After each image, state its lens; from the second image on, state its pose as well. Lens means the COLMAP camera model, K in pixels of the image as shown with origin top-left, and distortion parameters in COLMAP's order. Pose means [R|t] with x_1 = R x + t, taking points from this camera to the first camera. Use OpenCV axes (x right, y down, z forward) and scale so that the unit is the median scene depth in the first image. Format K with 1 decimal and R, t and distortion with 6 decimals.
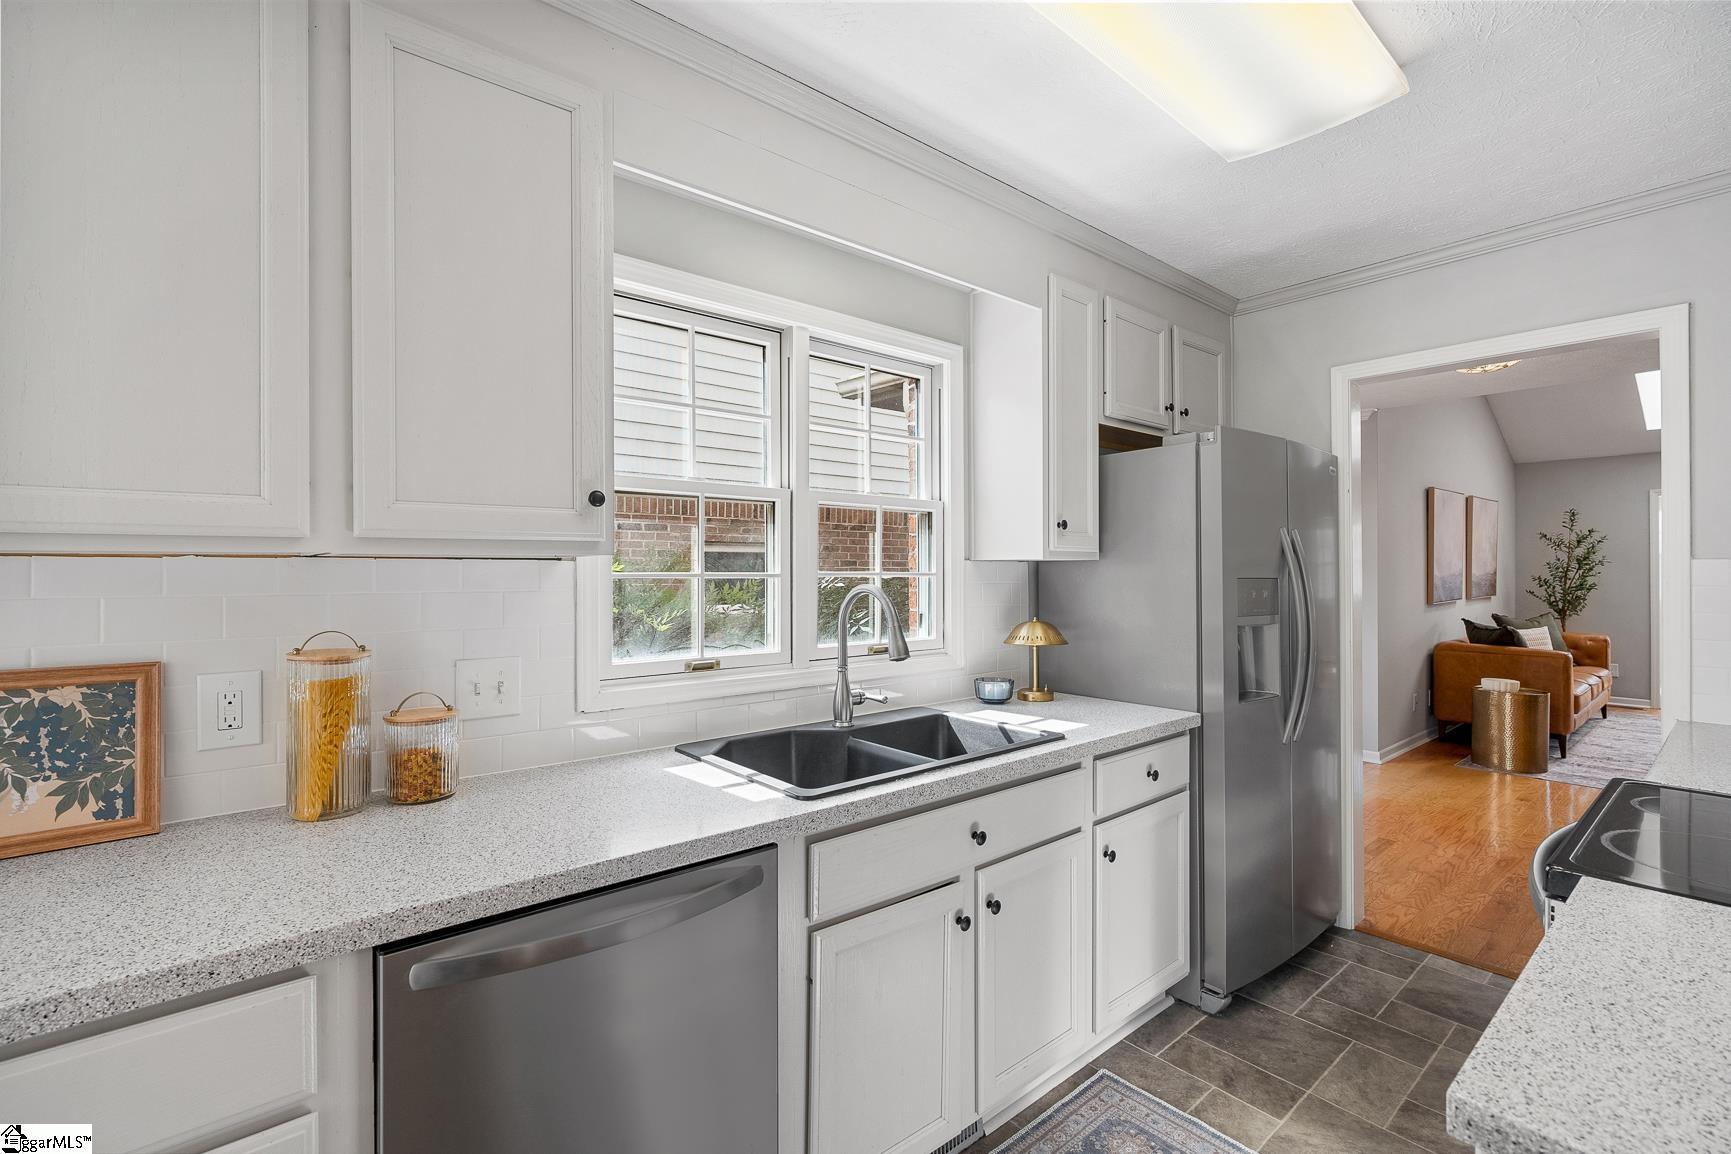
lens RADIAL K [[774.9, 0, 854.4], [0, 774.9, 572.2], [0, 0, 1]] dist [-0.015105, 0.004409]
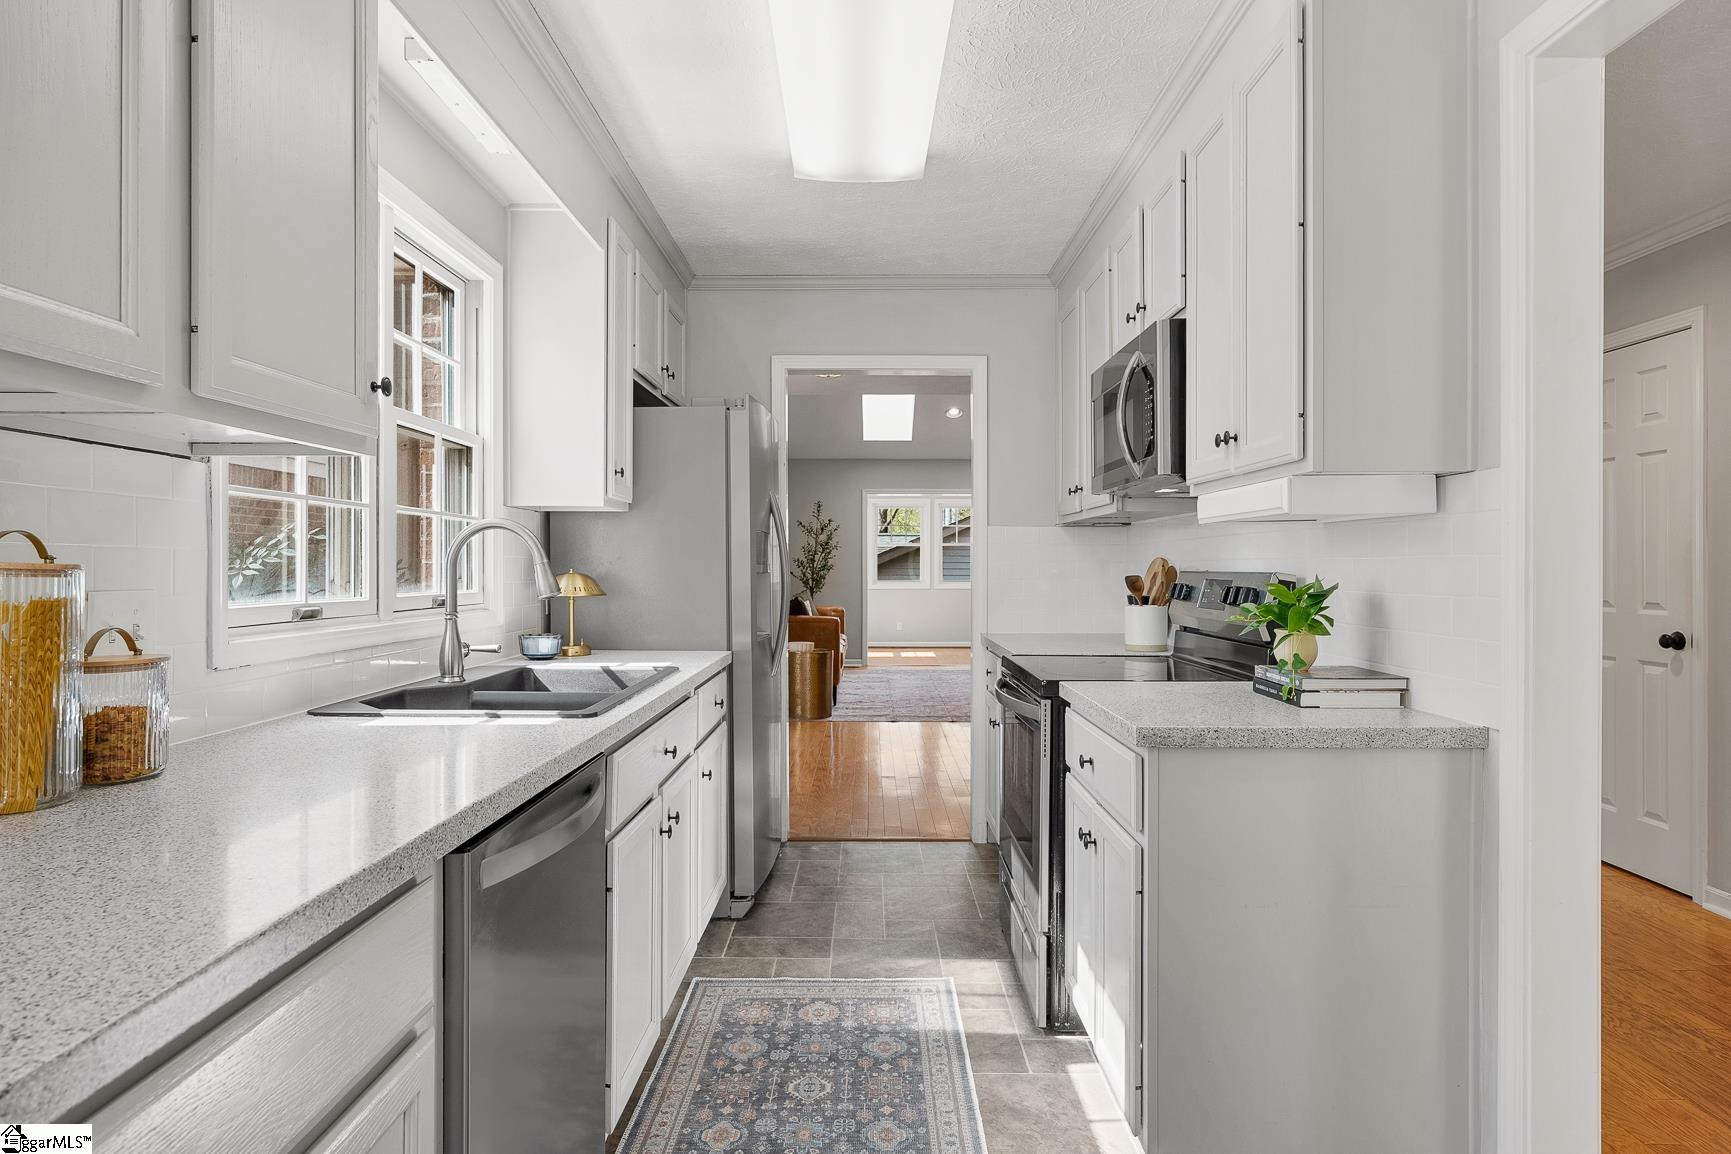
lens RADIAL K [[983.8, 0, 862.0], [0, 983.8, 571.0], [0, 0, 1]] dist [-0.022784, -0.000219]
pose [[0.642200, 0.001185, 0.766536, -0.548321], [-0.003588, 0.999992, 0.001460, 0.069072], [-0.766529, -0.003688, 0.642199, -0.055470]]
